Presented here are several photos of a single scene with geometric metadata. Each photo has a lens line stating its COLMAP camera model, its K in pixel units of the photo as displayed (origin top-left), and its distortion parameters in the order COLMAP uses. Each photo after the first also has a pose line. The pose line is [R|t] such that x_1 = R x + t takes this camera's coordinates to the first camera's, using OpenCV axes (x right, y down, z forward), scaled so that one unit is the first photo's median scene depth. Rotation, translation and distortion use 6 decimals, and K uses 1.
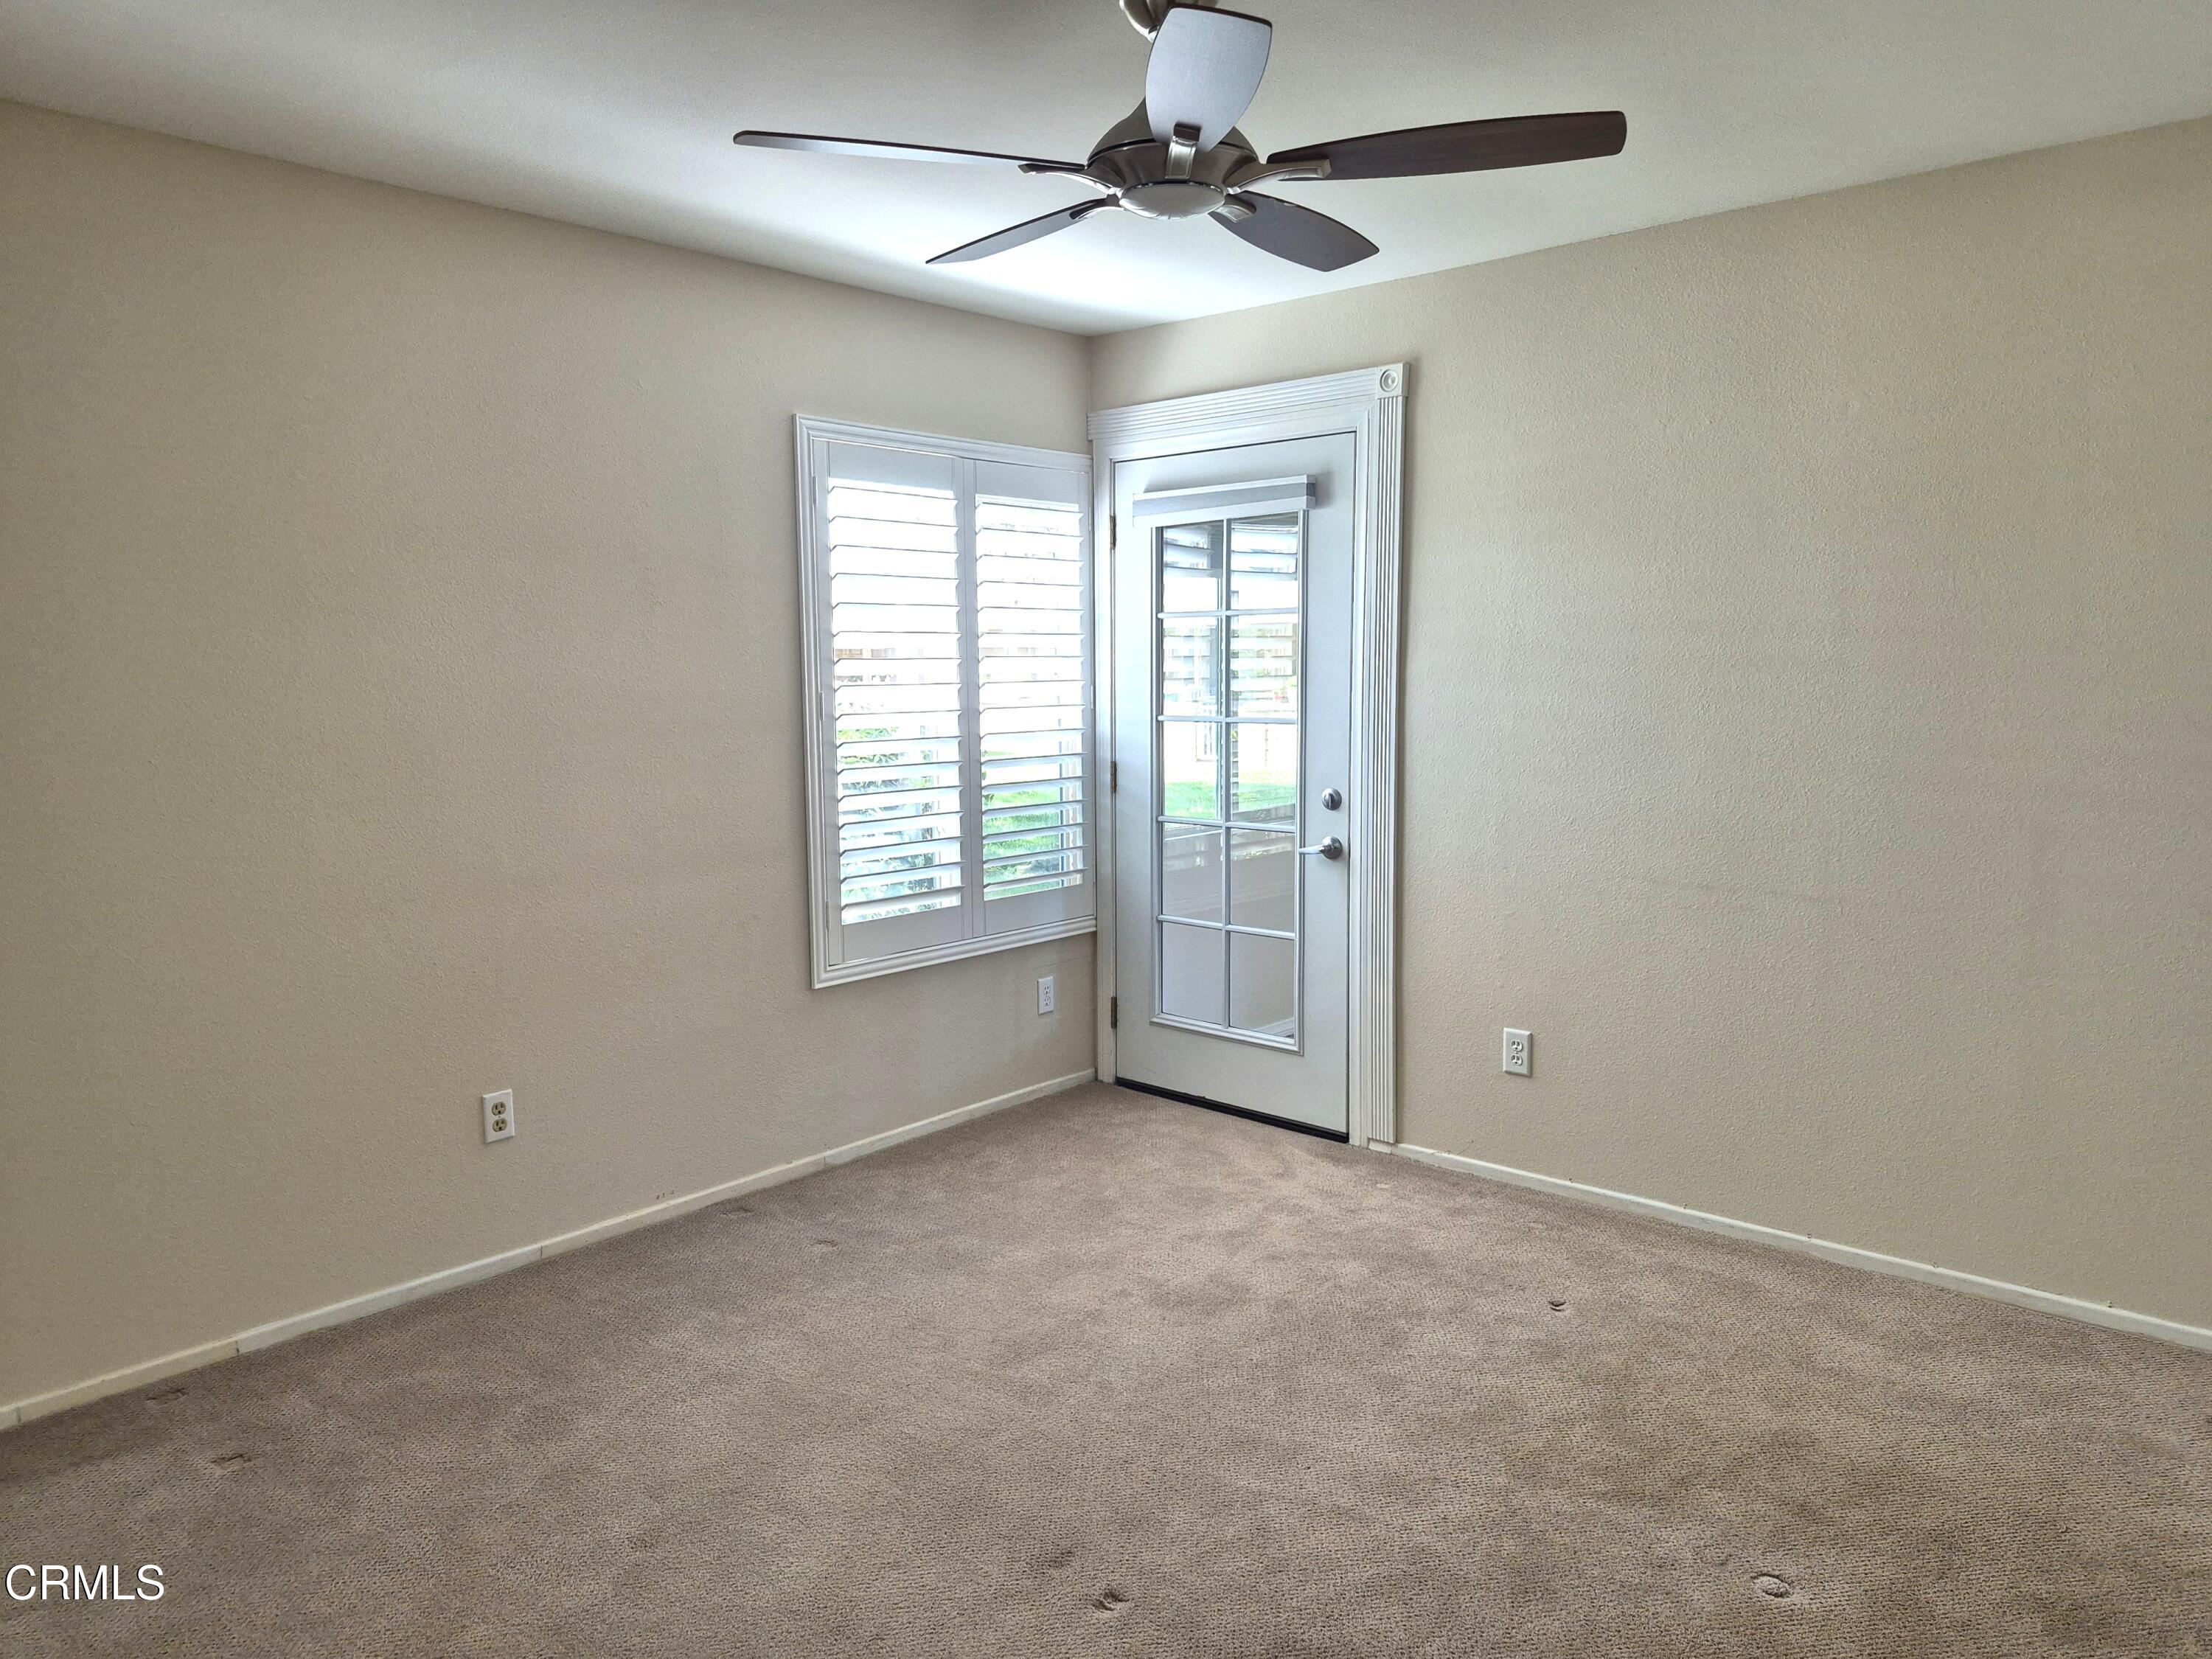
lens RADIAL K [[1576.0, 0, 1106.3], [0, 1576.0, 832.9], [0, 0, 1]] dist [0.061086, -0.046211]
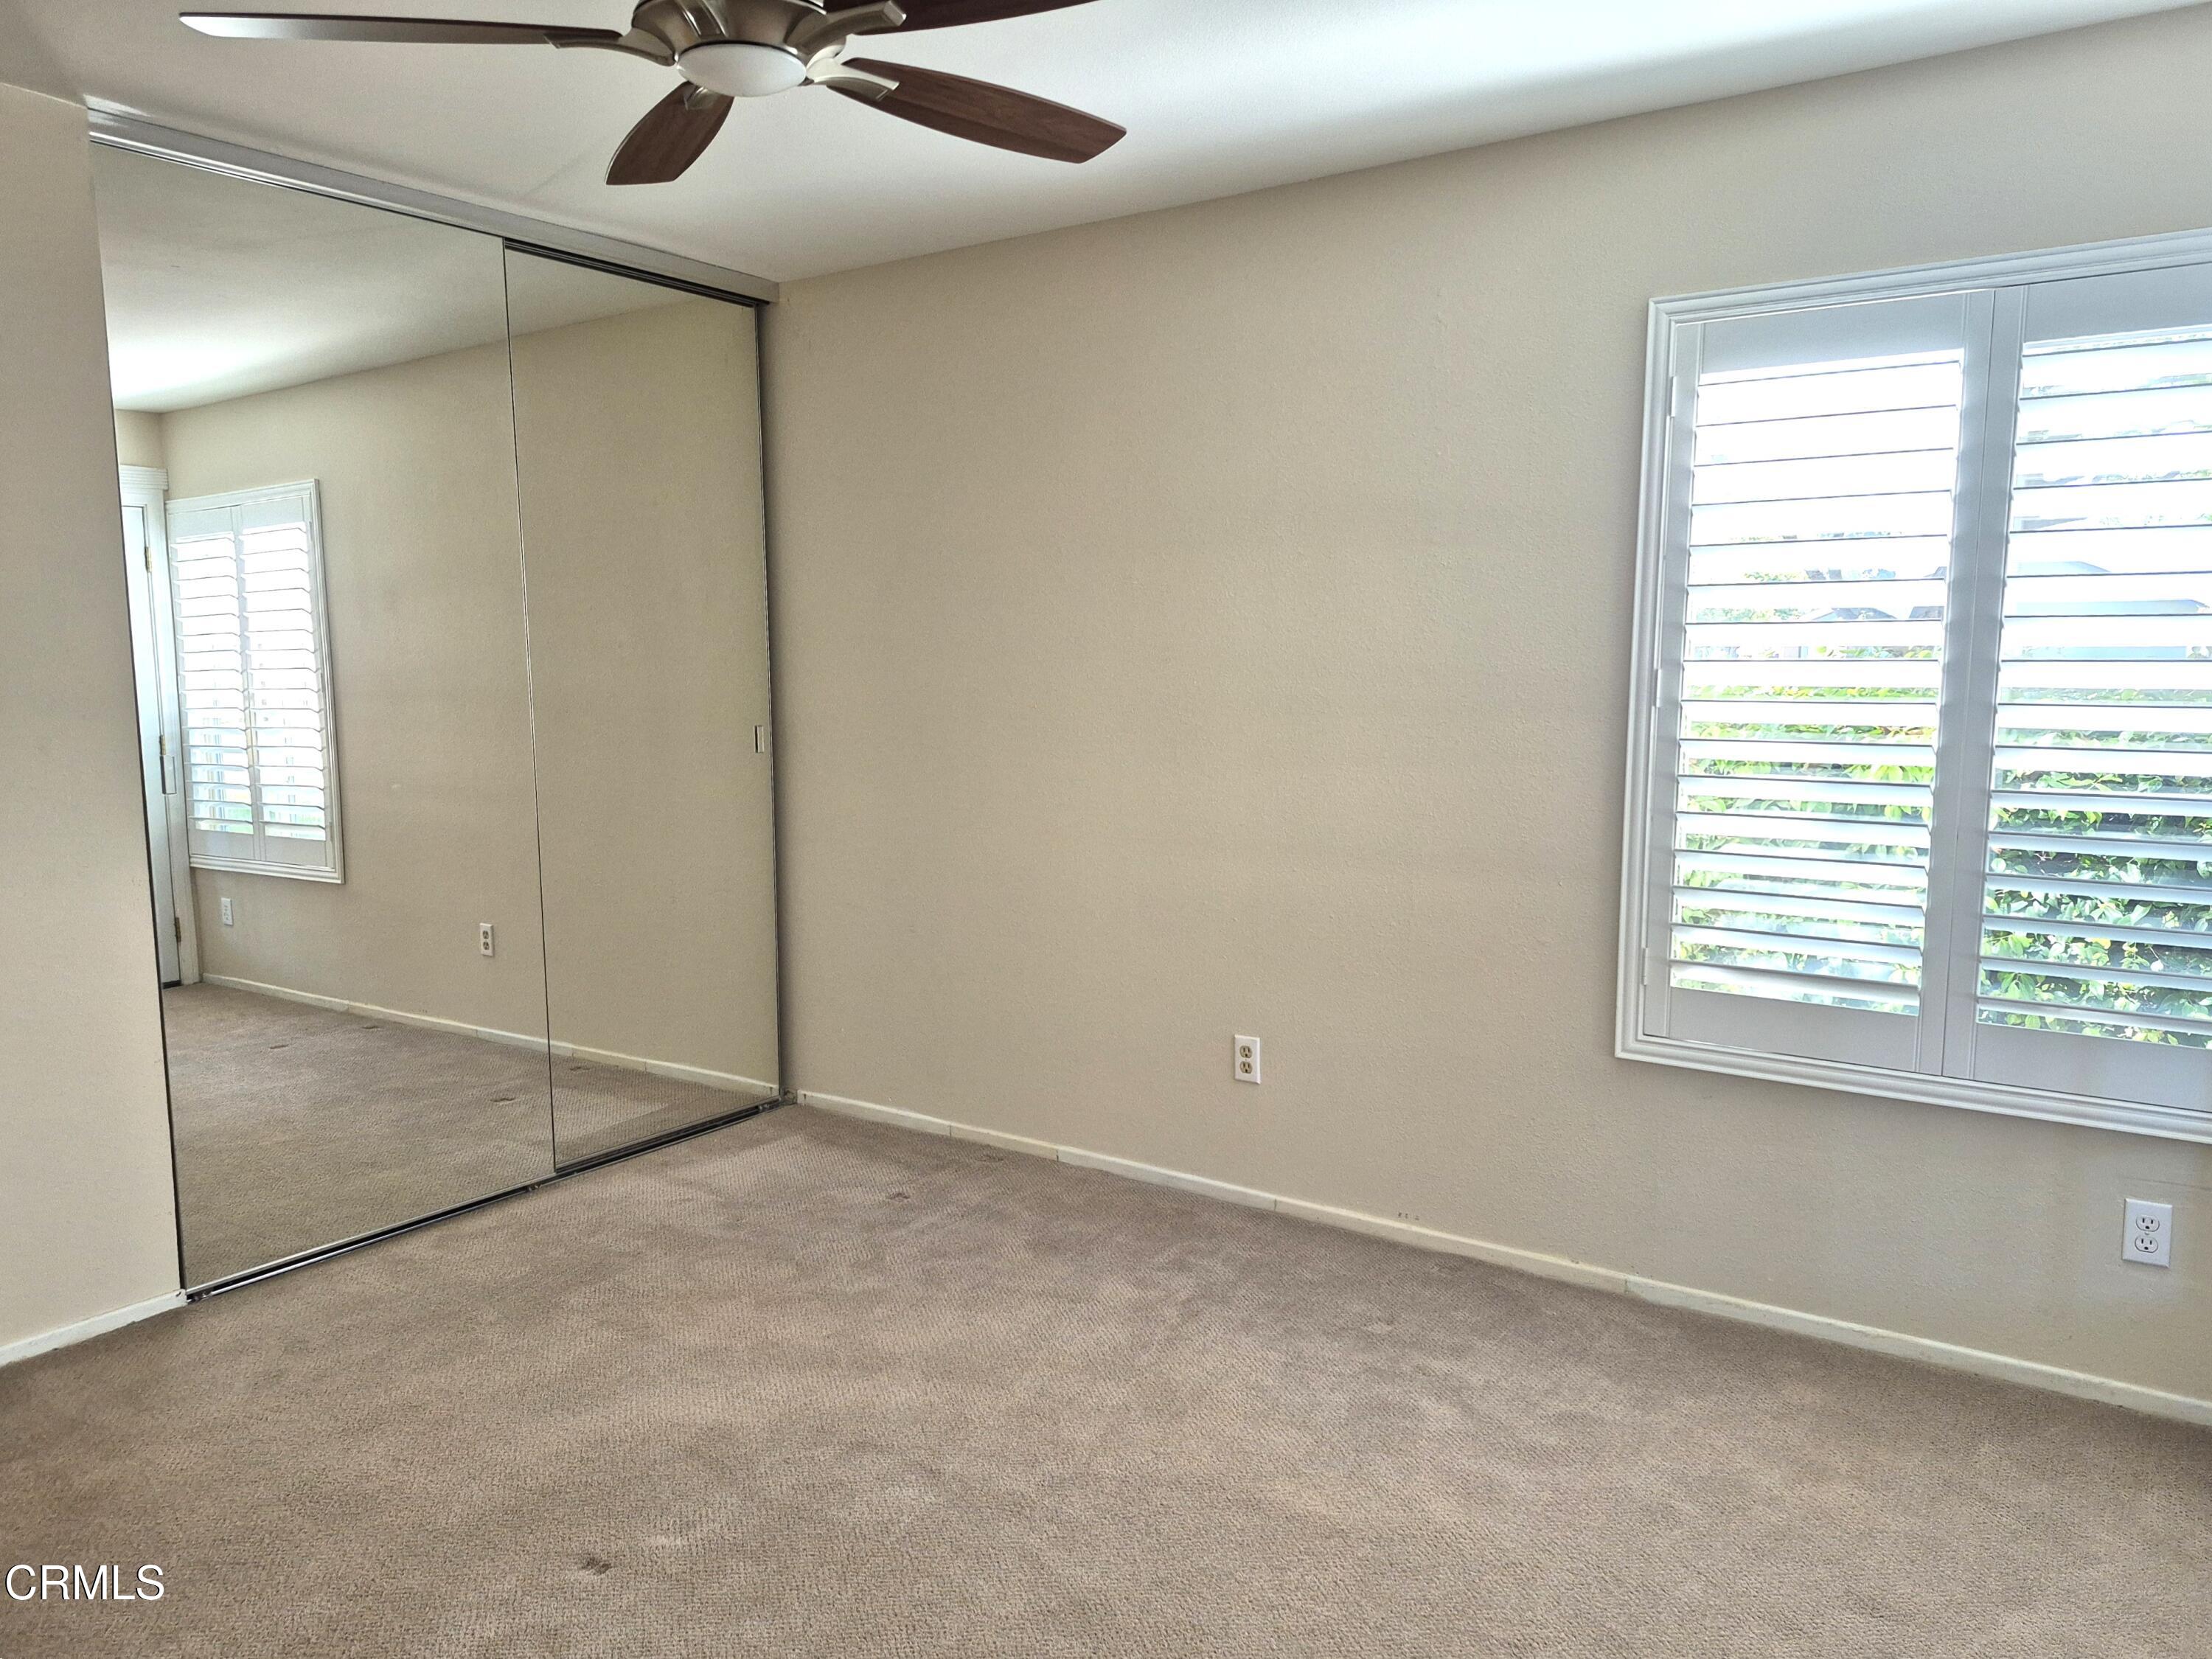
lens RADIAL K [[1576.0, 0, 1105.1], [0, 1576.0, 828.7], [0, 0, 1]] dist [0.061086, -0.046211]
pose [[0.090726, 0.116042, -0.989092, 0.540800], [-0.109590, 0.988319, 0.105899, -0.064660], [0.989828, 0.098787, 0.102384, 0.663430]]
